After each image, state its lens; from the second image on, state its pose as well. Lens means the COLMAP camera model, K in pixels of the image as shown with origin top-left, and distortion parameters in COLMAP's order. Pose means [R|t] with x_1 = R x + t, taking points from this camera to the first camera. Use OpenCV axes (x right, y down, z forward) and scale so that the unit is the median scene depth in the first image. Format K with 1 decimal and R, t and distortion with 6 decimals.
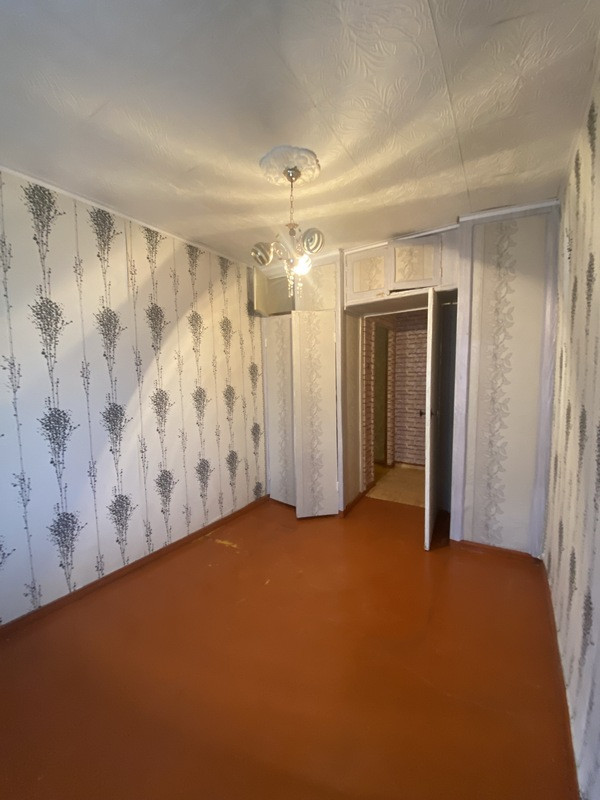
lens RADIAL K [[324.4, 0, 302.7], [0, 324.4, 402.9], [0, 0, 1]] dist [0.023336, -0.022667]
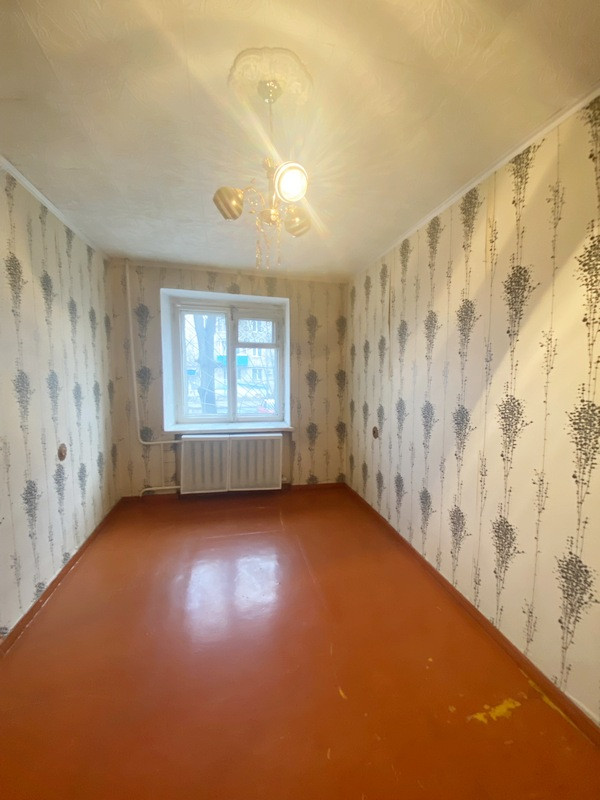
lens RADIAL K [[324.4, 0, 302.7], [0, 324.4, 402.9], [0, 0, 1]] dist [0.023336, -0.022667]
pose [[-0.709576, 0.069277, -0.701215, 0.341198], [-0.058417, 0.985945, 0.156522, -0.113075], [0.702203, 0.152027, -0.695556, 1.230330]]
